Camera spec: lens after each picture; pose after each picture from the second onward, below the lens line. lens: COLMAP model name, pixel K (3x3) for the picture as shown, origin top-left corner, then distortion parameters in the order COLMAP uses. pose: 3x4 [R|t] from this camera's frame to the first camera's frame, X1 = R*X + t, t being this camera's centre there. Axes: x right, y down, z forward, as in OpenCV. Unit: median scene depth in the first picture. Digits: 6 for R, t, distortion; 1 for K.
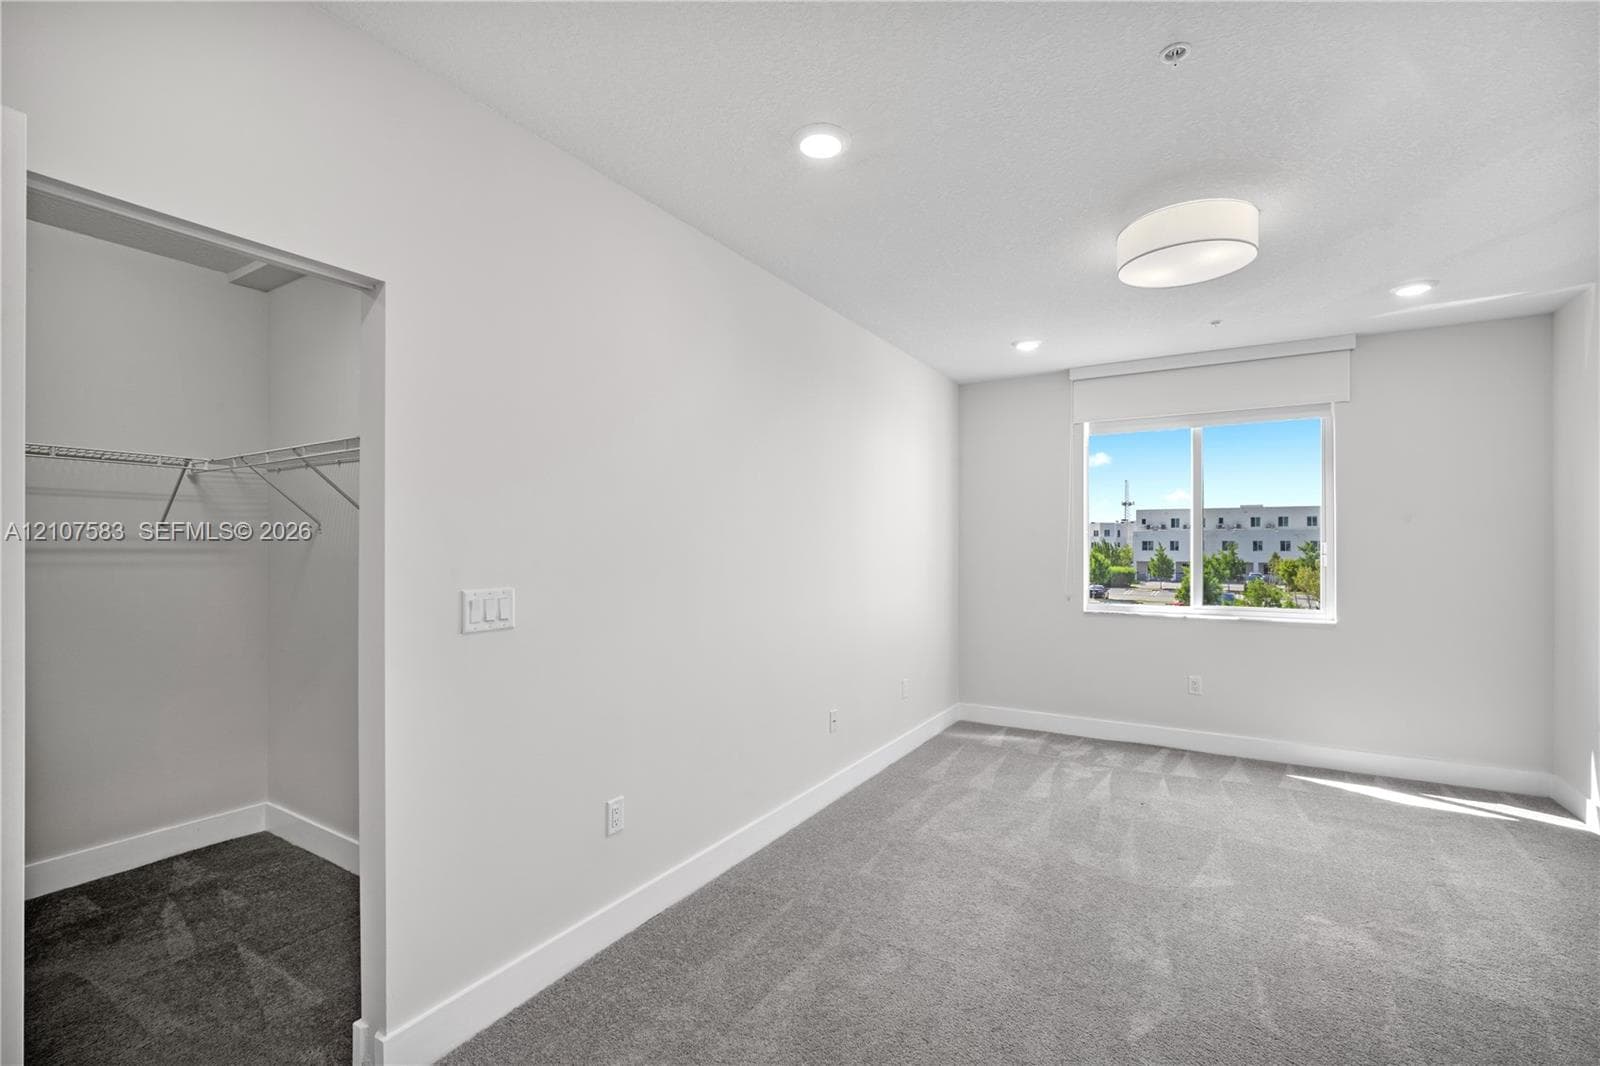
lens RADIAL K [[703.9, 0, 787.5], [0, 703.9, 540.5], [0, 0, 1]] dist [-0.001642, -0.000243]
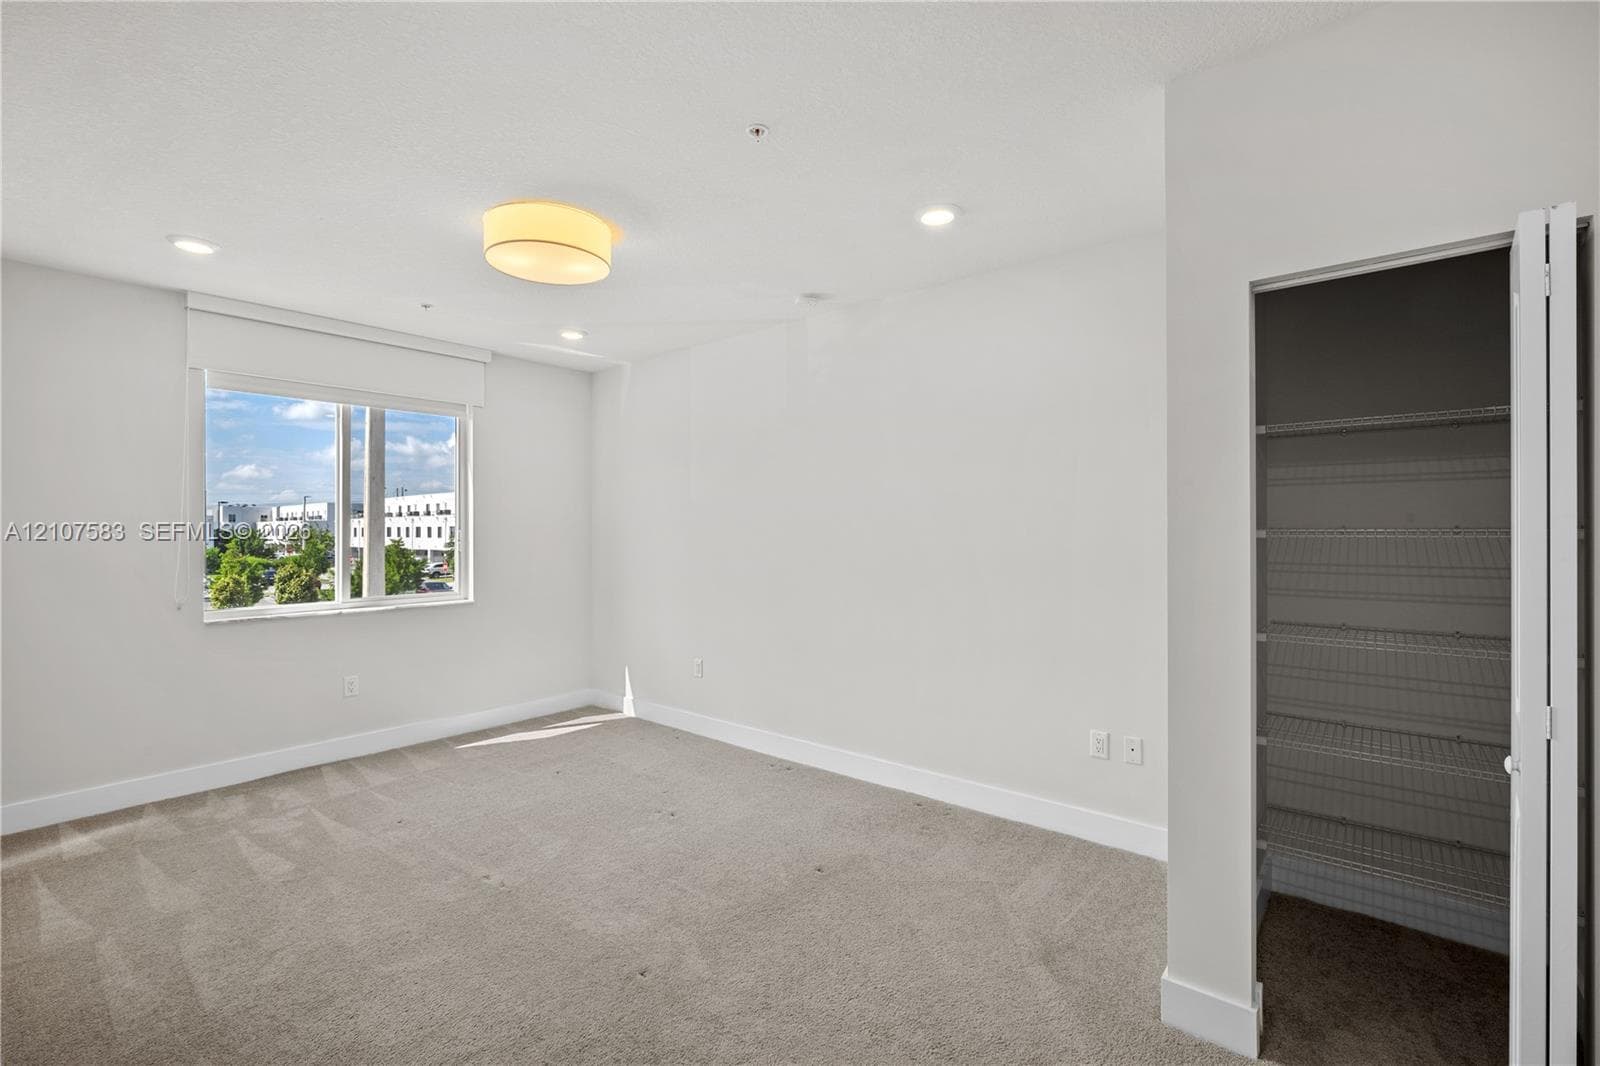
lens RADIAL K [[703.9, 0, 794.6], [0, 703.9, 528.0], [0, 0, 1]] dist [-0.001642, -0.000243]
pose [[0.151075, 0.005593, 0.988507, -0.261012], [0.000462, 0.999983, -0.005729, 0.006431], [-0.988522, 0.001322, 0.151070, 0.319187]]
